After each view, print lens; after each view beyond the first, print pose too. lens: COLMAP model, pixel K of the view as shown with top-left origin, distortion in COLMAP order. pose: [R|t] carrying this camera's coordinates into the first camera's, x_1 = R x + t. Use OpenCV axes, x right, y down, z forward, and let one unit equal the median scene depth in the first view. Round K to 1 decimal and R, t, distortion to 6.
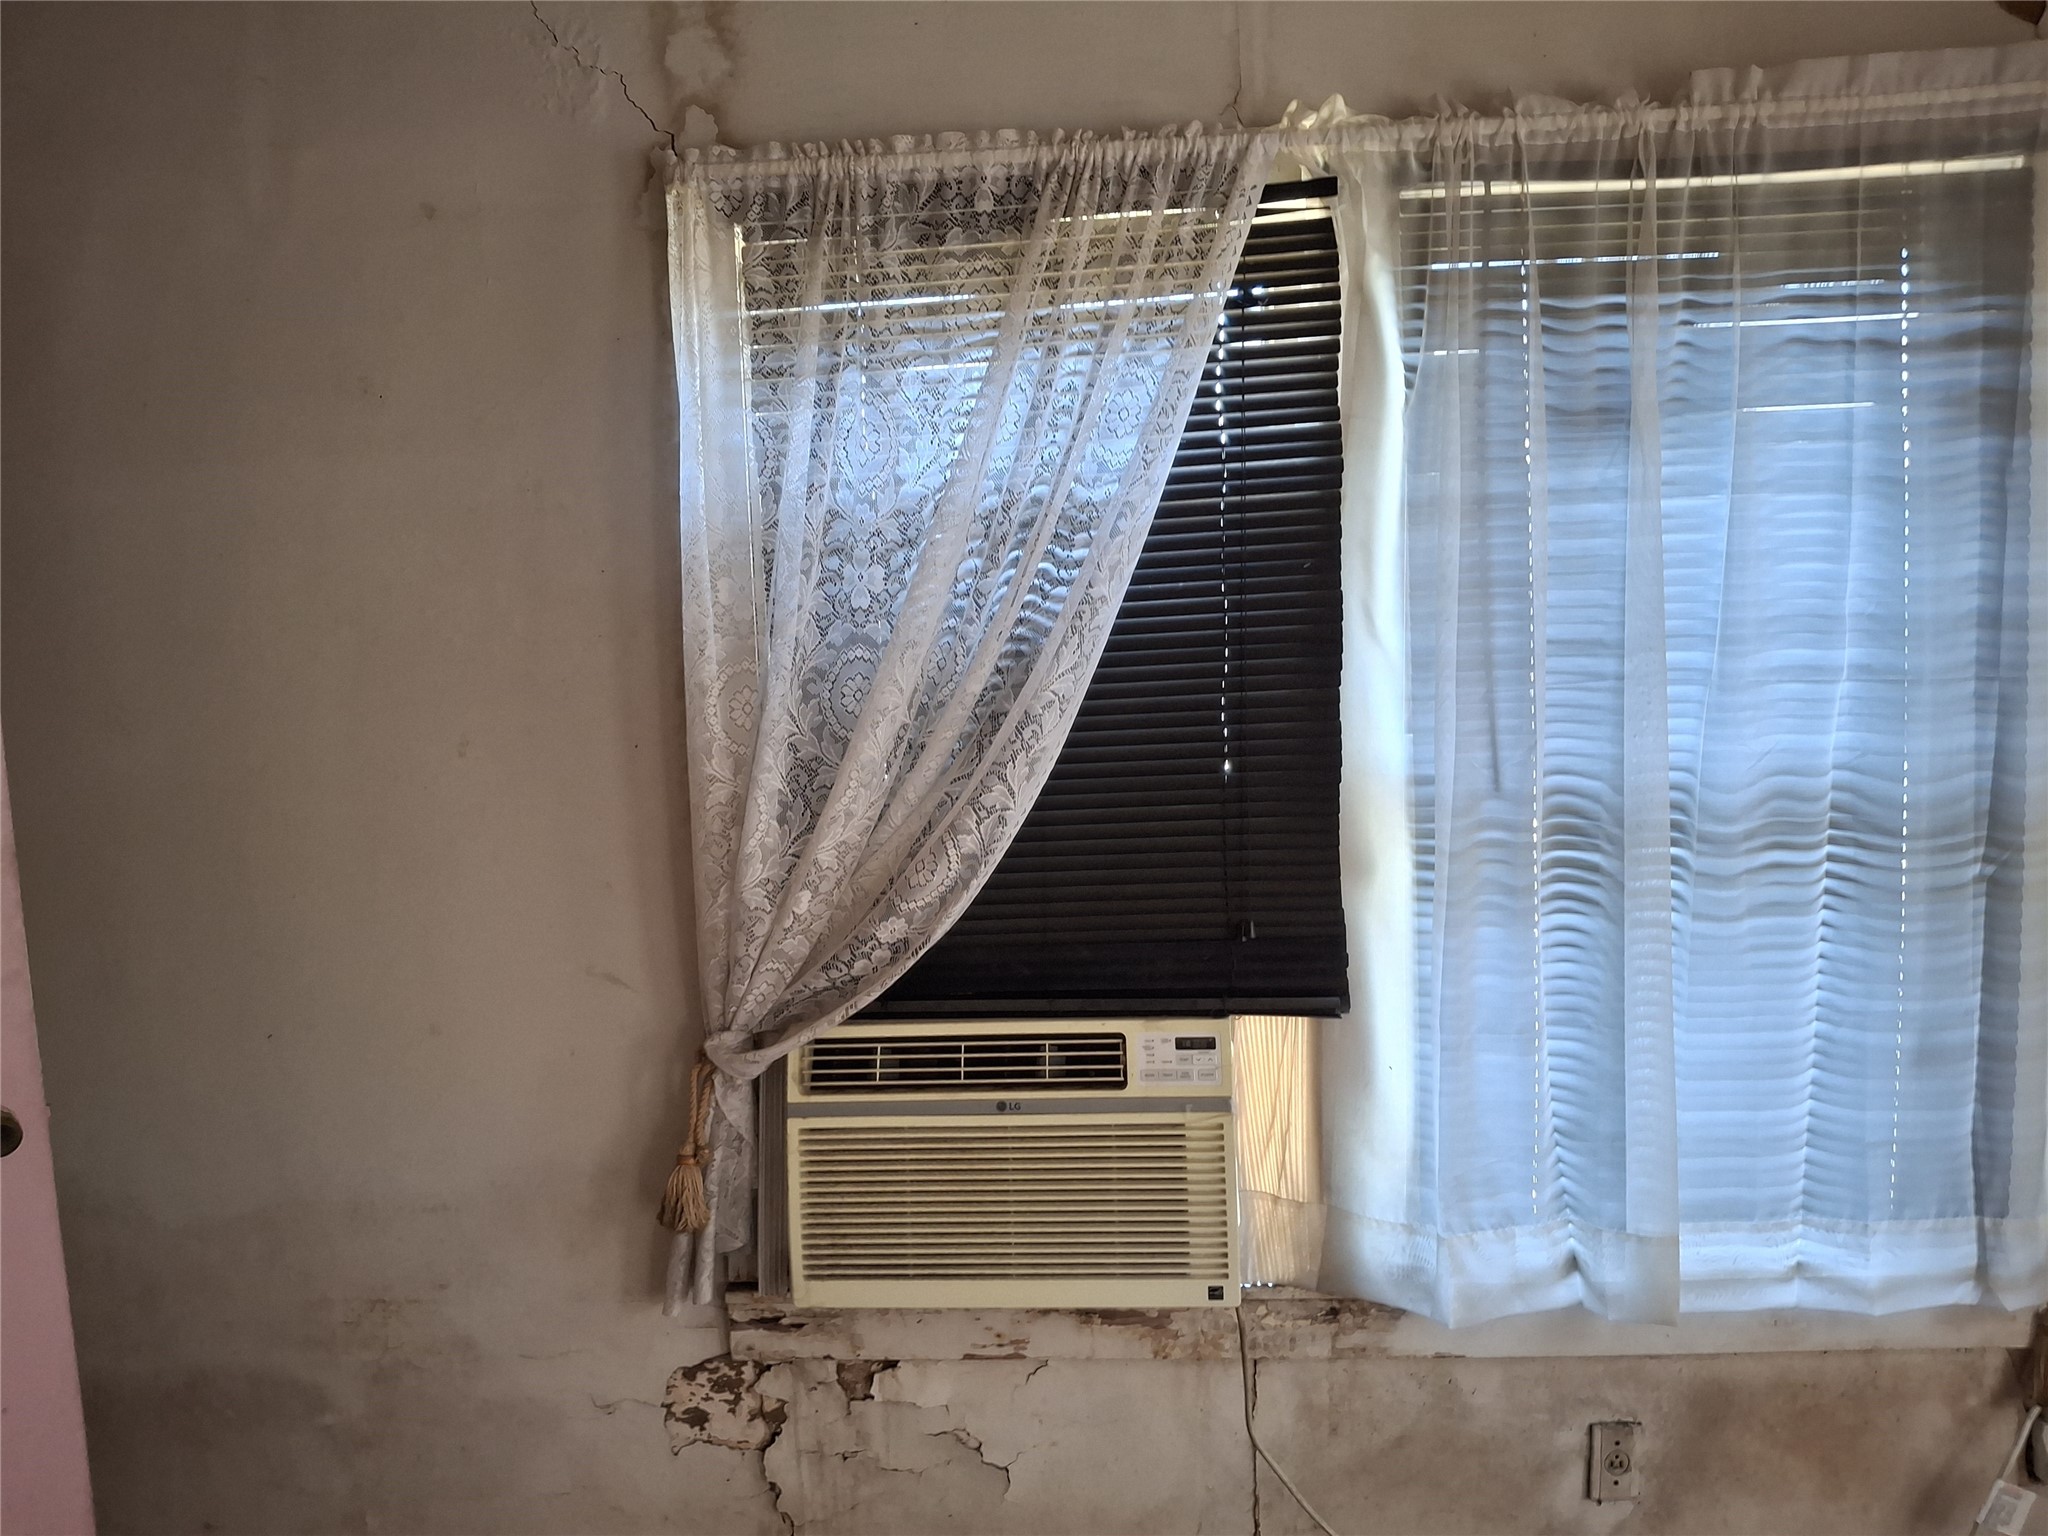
lens RADIAL K [[1521.0, 0, 1027.1], [0, 1521.0, 825.1], [0, 0, 1]] dist [0.047370, -0.057150]
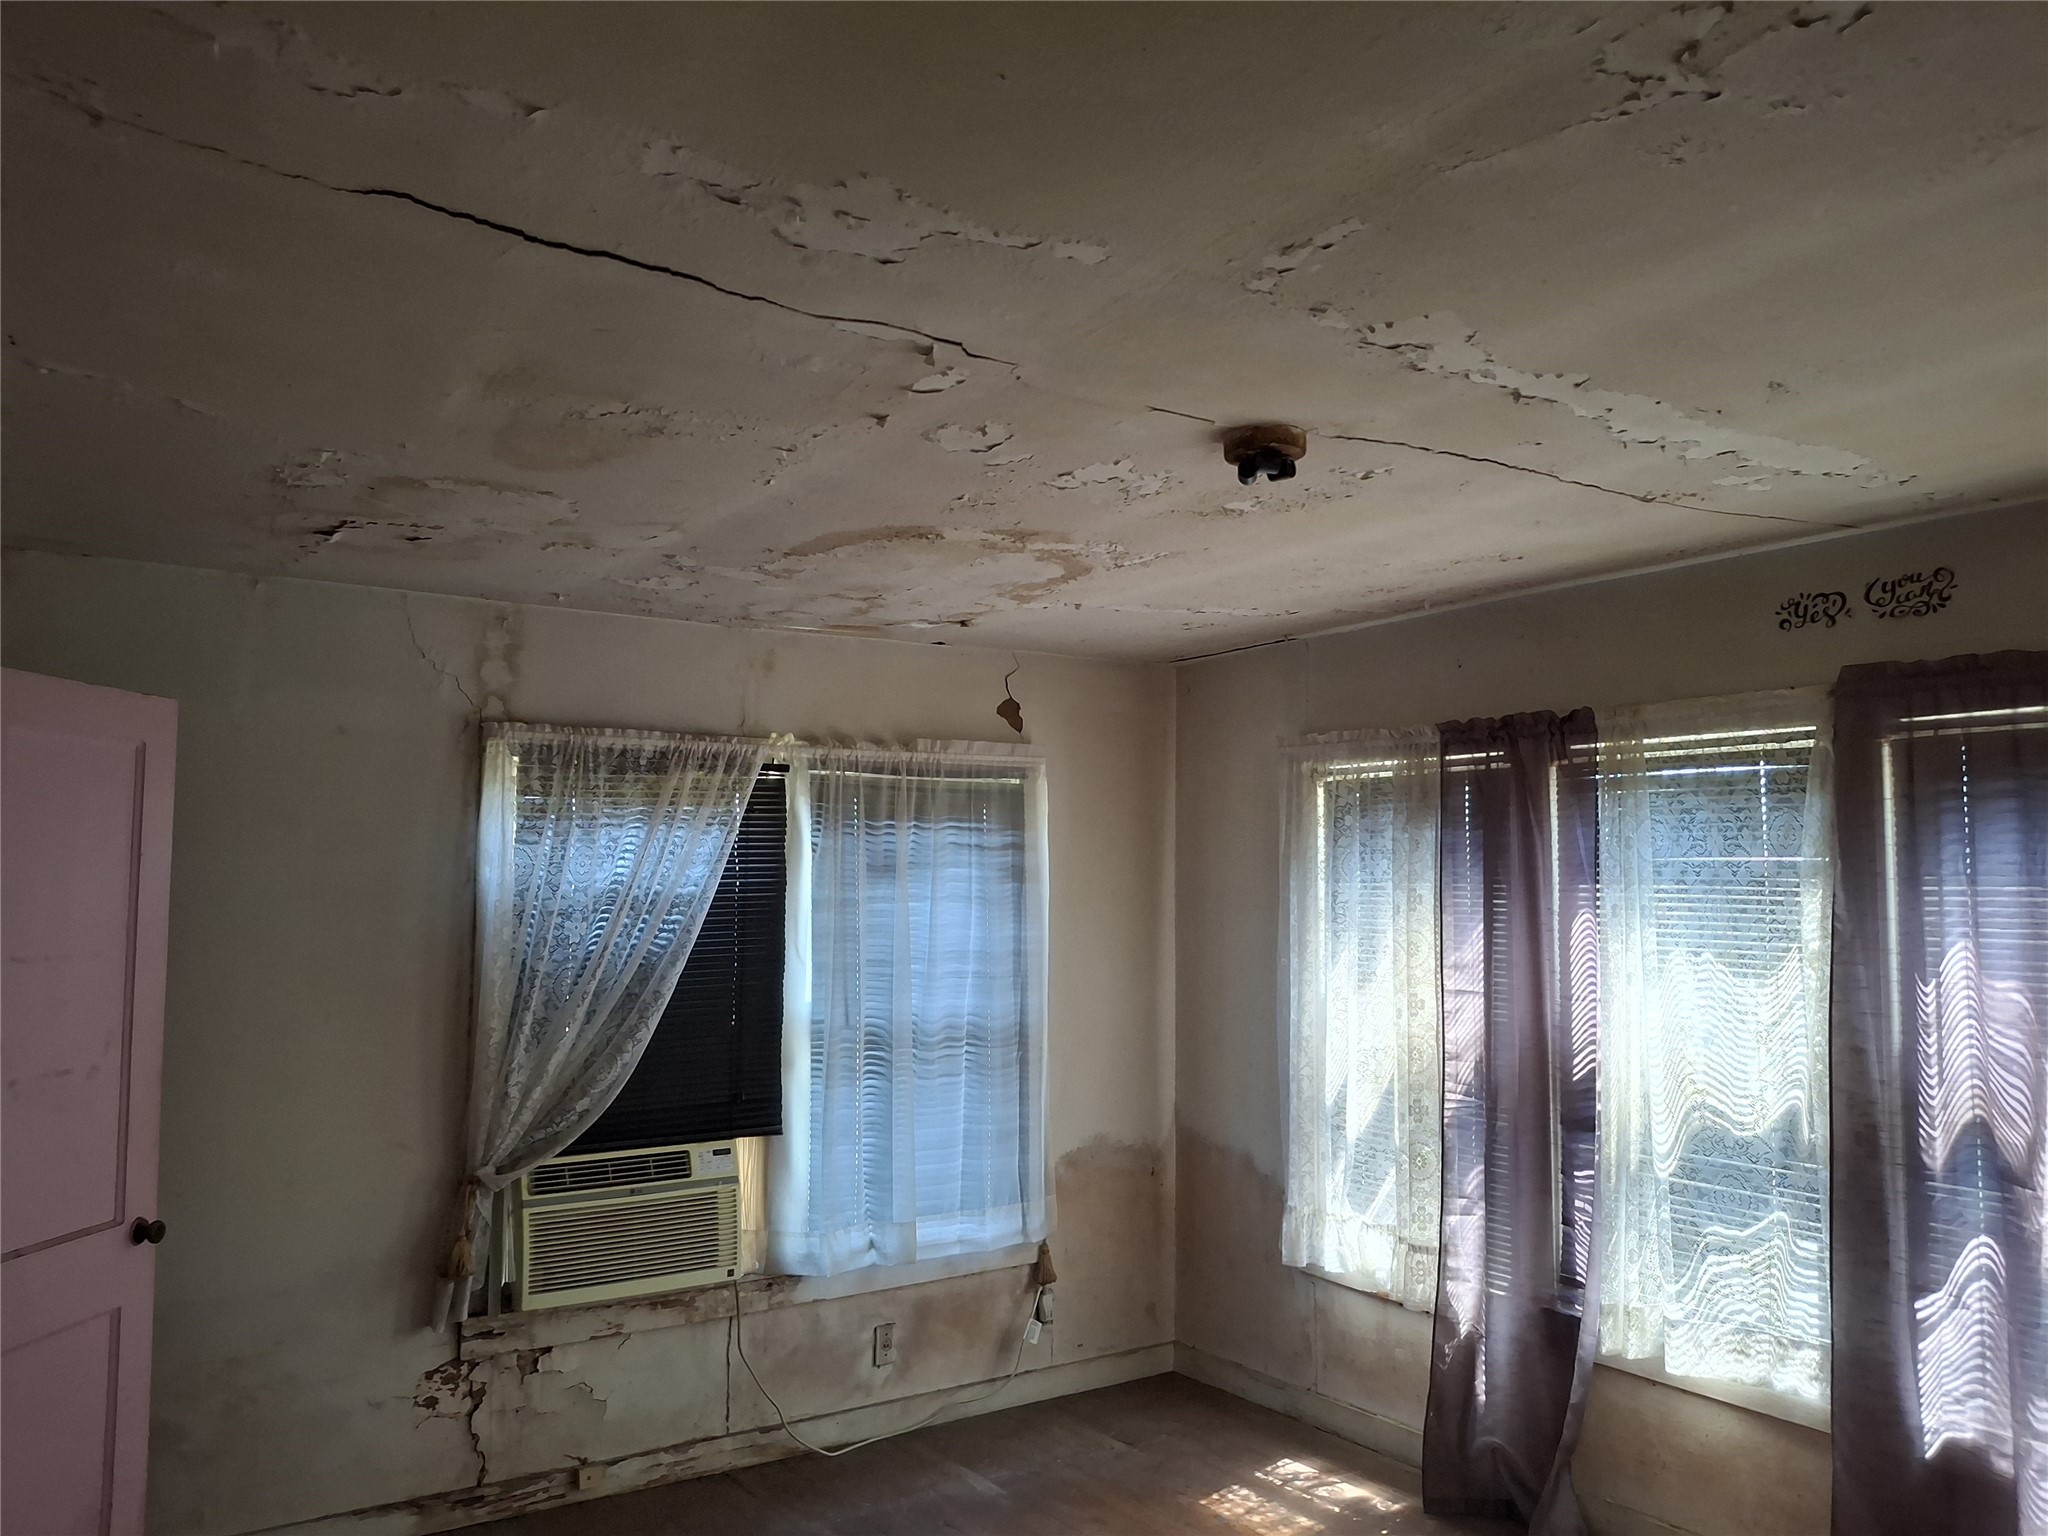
lens RADIAL K [[1521.0, 0, 1027.1], [0, 1521.0, 825.1], [0, 0, 1]] dist [0.047370, -0.057150]
pose [[0.795735, 0.057299, 0.602928, -0.853615], [0.045366, 0.987079, -0.153680, 0.042253], [-0.603943, 0.149641, 0.782854, -0.971593]]
